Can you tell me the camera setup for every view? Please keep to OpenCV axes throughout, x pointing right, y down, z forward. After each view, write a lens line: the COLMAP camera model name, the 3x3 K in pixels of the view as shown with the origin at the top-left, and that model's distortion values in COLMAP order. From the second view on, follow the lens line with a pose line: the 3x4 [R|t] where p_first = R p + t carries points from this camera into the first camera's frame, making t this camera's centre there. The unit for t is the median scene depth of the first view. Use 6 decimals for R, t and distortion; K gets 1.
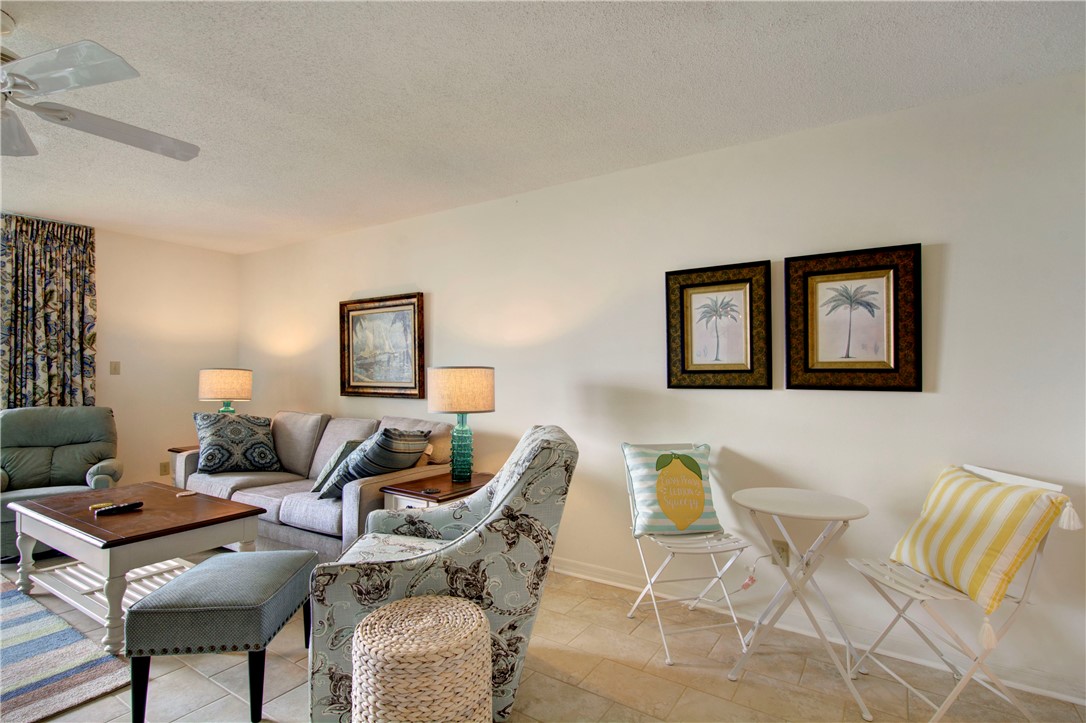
lens RADIAL K [[539.6, 0, 543.0], [0, 539.6, 361.5], [0, 0, 1]] dist [0.015565, -0.018184]
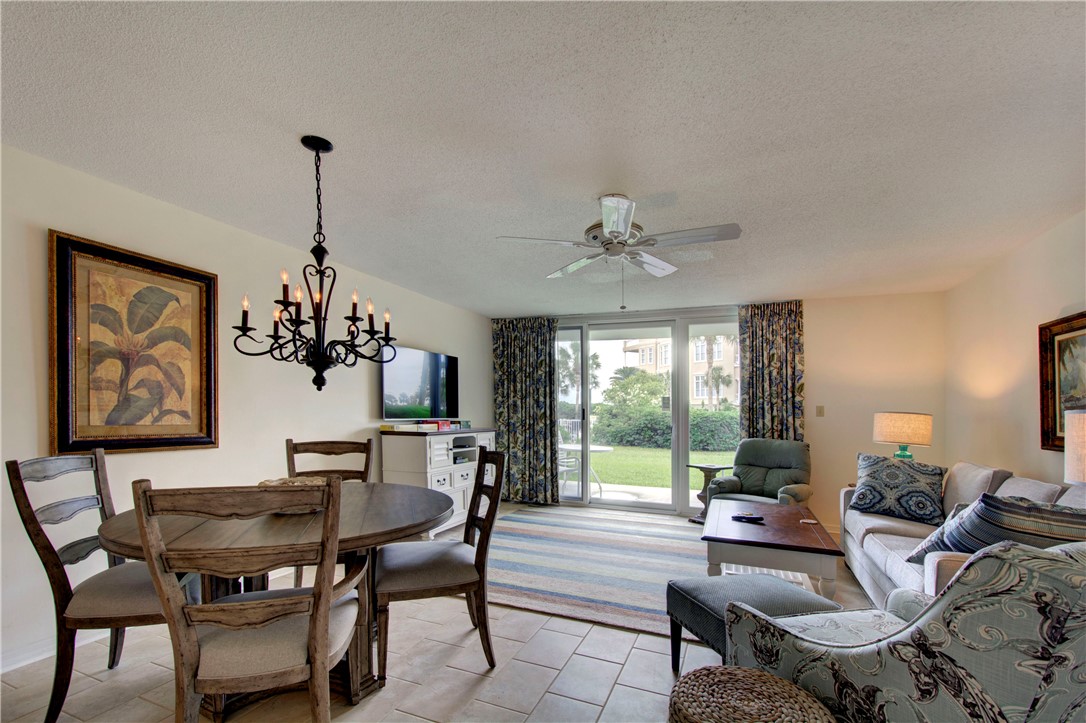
lens RADIAL K [[485.4, 0, 542.4], [0, 485.4, 411.3], [0, 0, 1]] dist [0.000455, -0.000351]
pose [[0.175768, 0.005125, -0.984418, 0.192953], [0.004463, 0.999972, 0.006003, 0.003514], [0.984421, -0.005449, 0.175741, 0.217568]]
